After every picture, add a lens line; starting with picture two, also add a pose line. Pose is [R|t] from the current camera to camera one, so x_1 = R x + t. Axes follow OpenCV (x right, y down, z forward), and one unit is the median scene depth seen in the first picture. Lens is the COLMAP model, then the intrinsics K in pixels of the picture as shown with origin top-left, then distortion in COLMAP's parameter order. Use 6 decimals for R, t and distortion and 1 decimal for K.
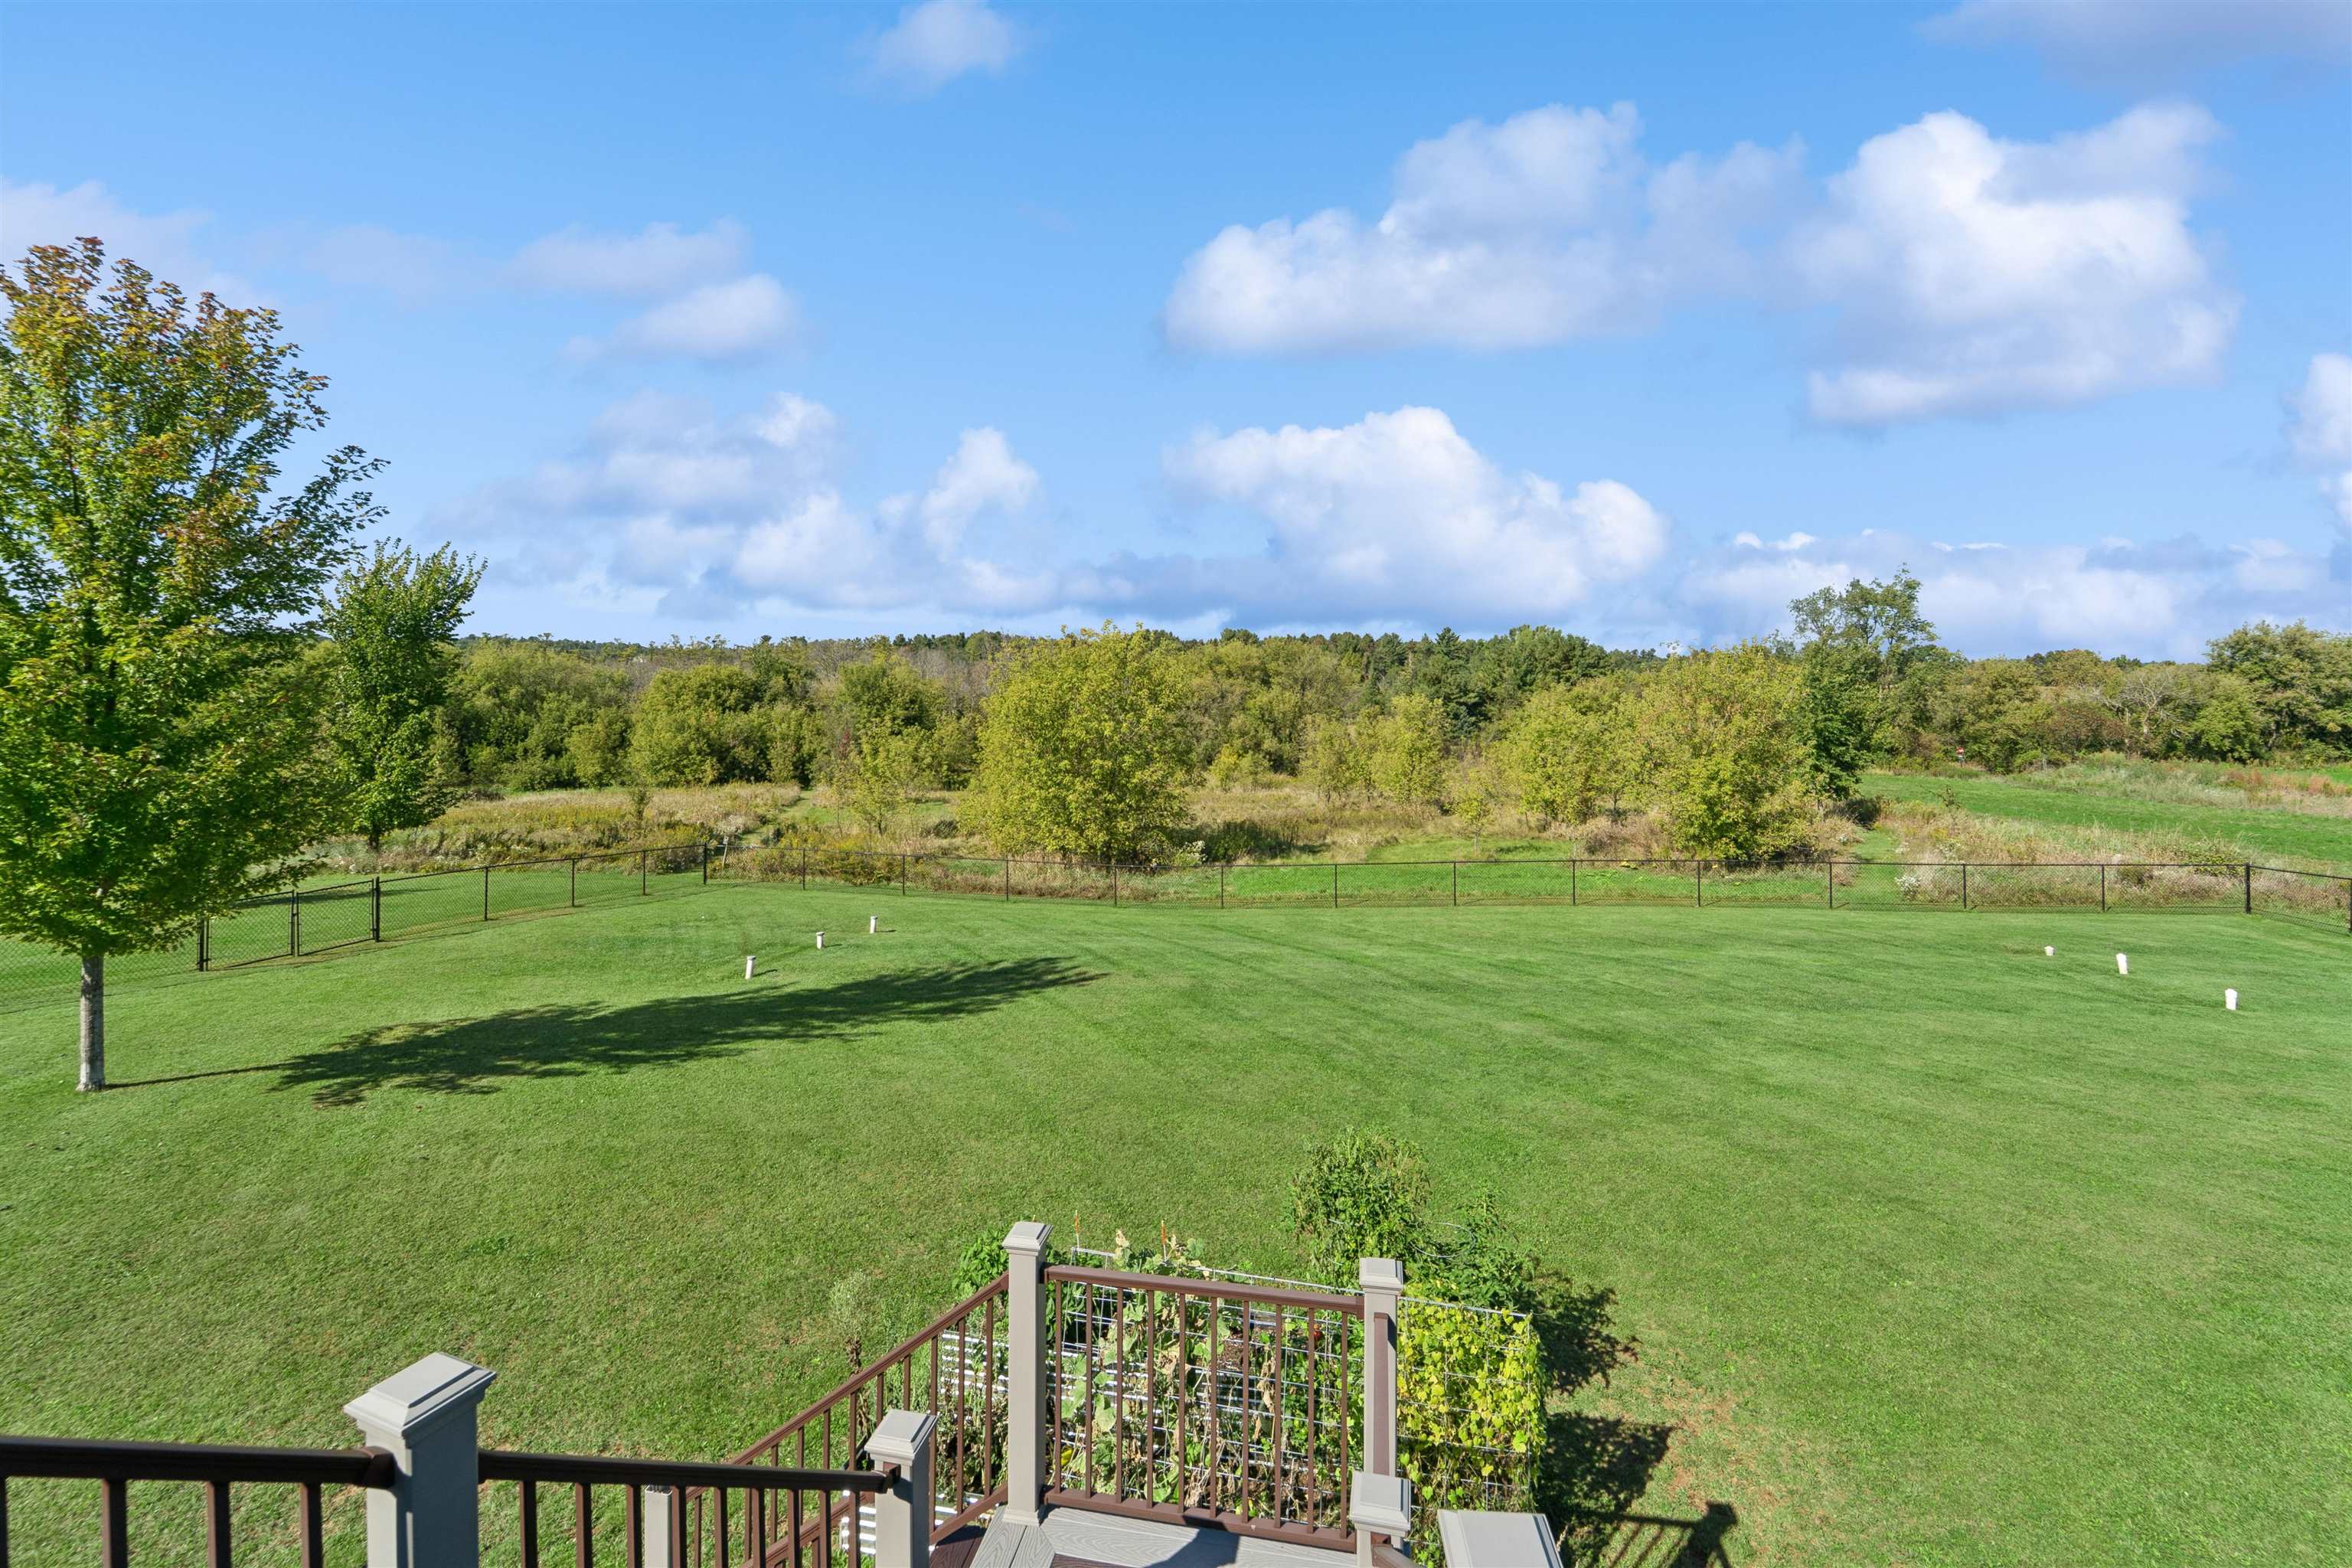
lens RADIAL K [[982.2, 0, 1183.4], [0, 982.2, 752.3], [0, 0, 1]] dist [-0.000095, -0.000276]
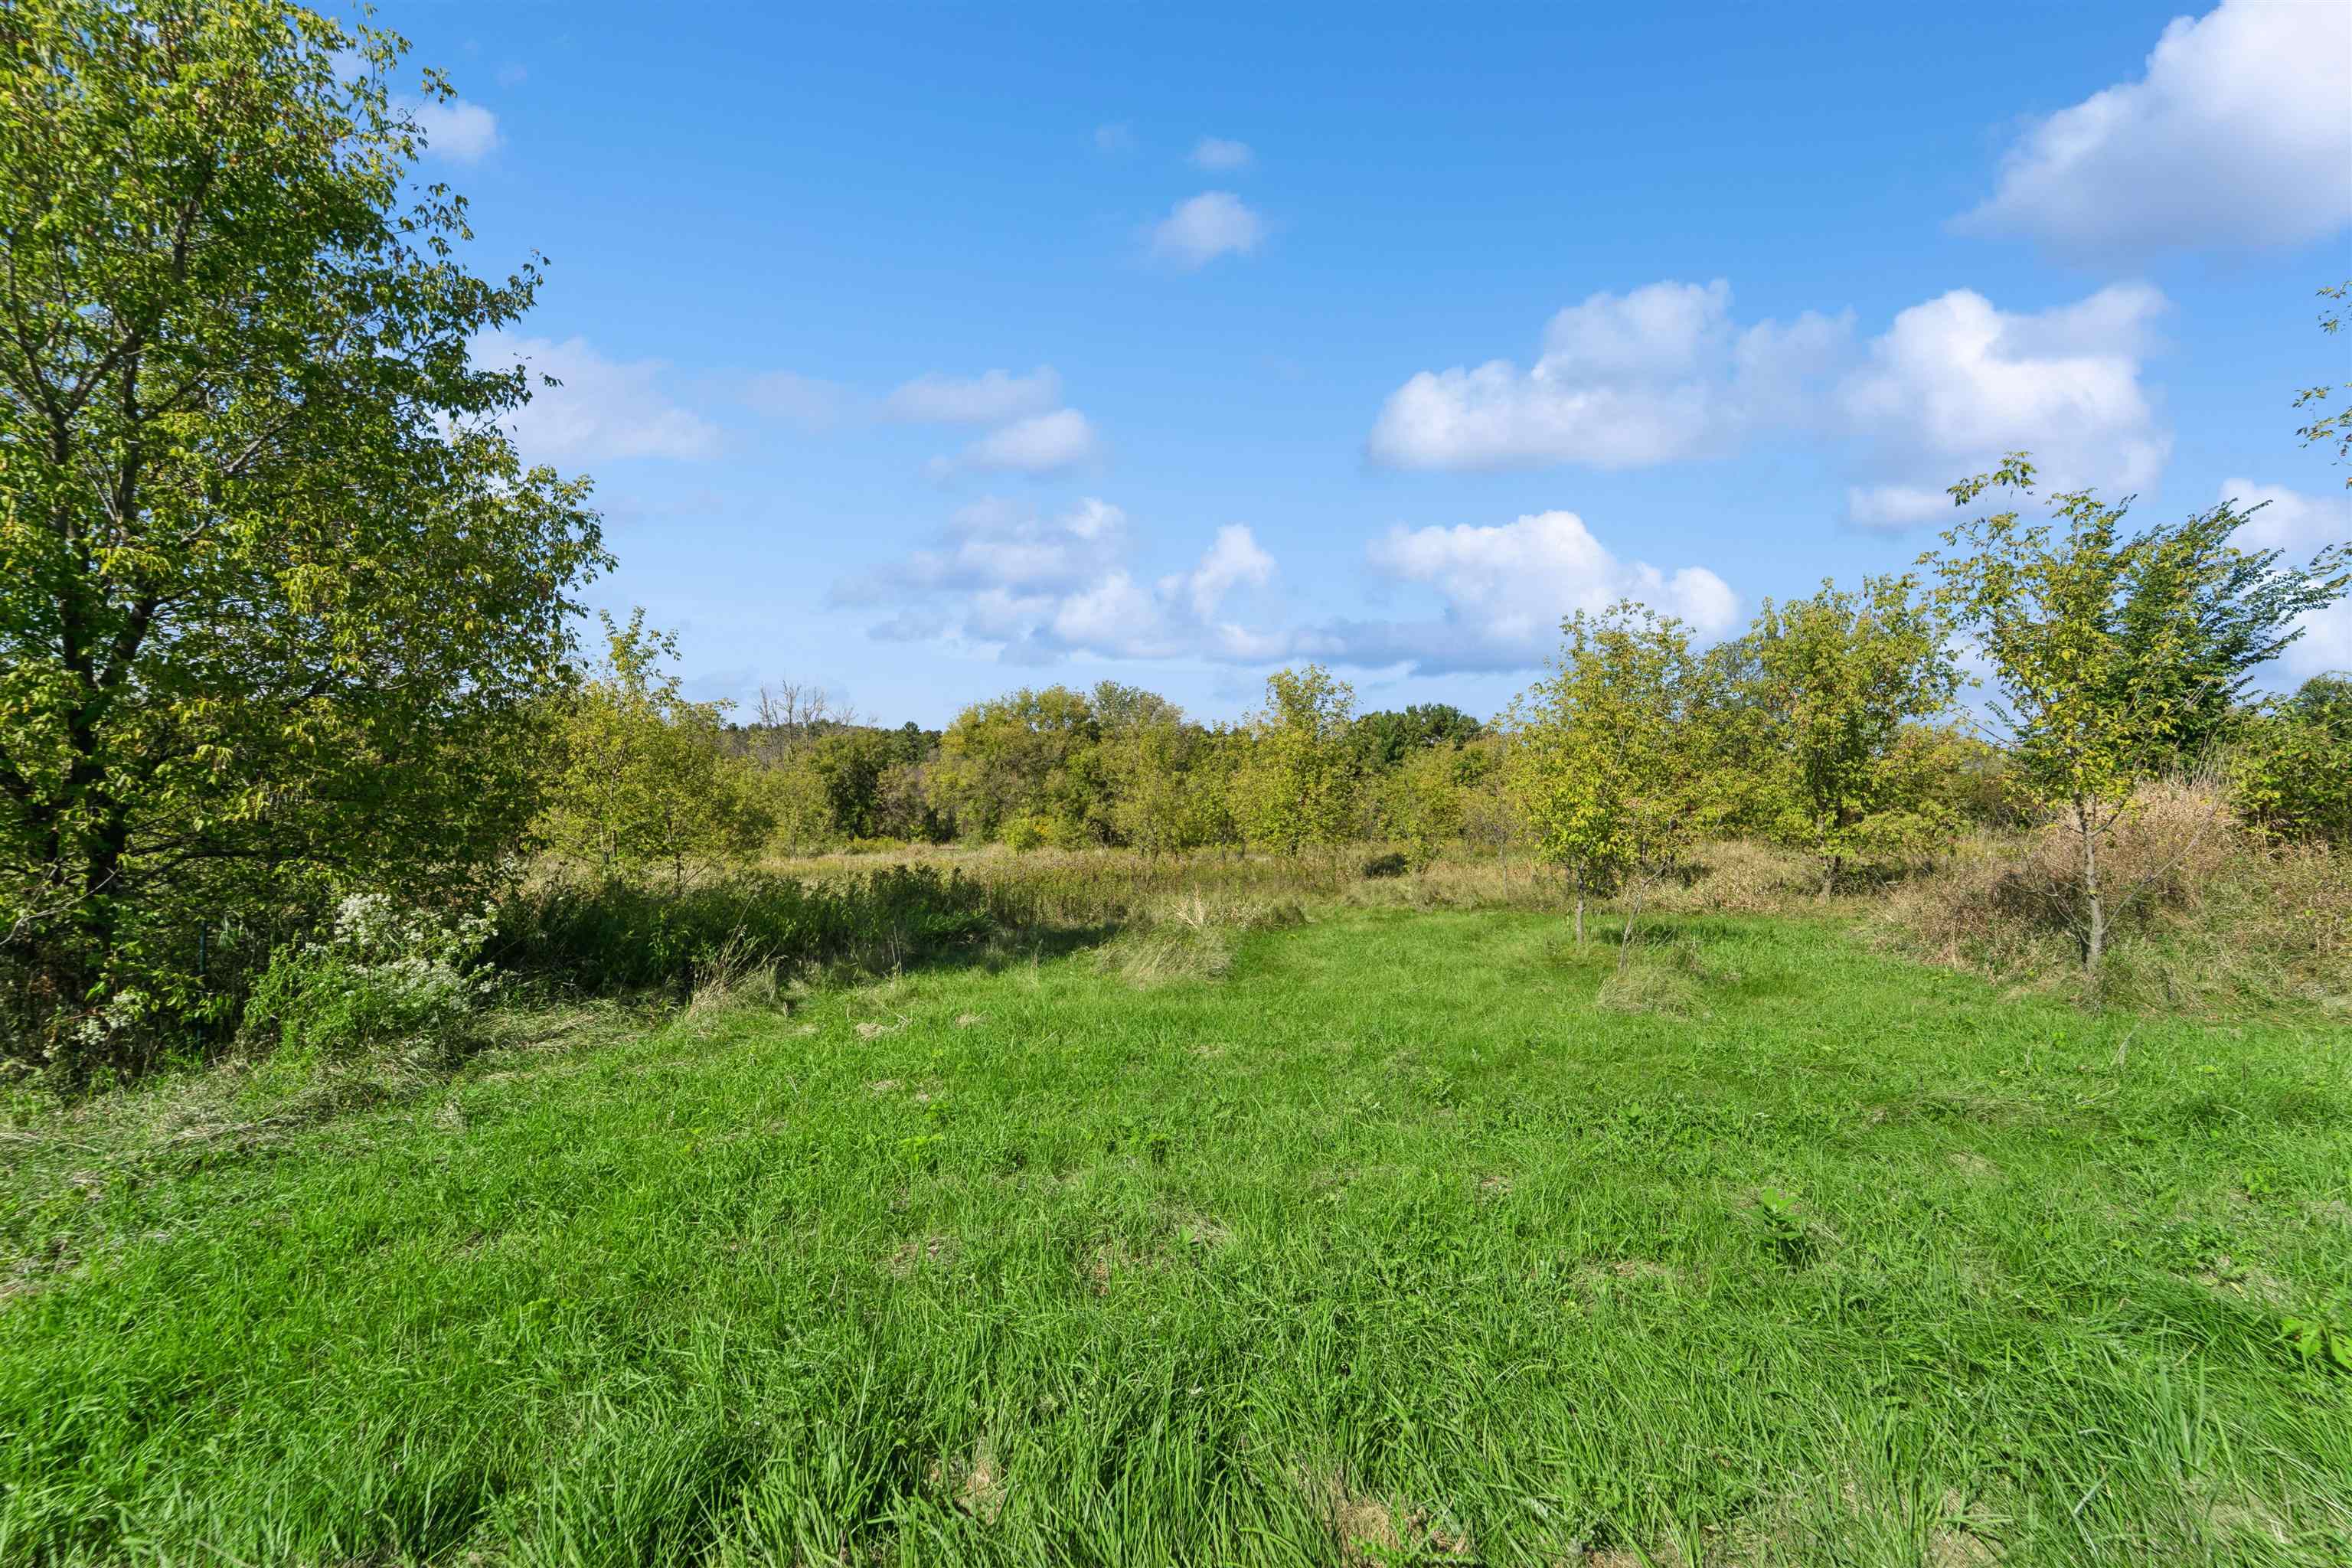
lens RADIAL K [[982.2, 0, 1183.4], [0, 982.2, 752.3], [0, 0, 1]] dist [-0.000095, -0.000276]
pose [[0.975694, 0.006335, -0.219045, 0.032042], [-0.008246, 0.999936, -0.007810, -0.004568], [0.218981, 0.009427, 0.975684, -0.405968]]
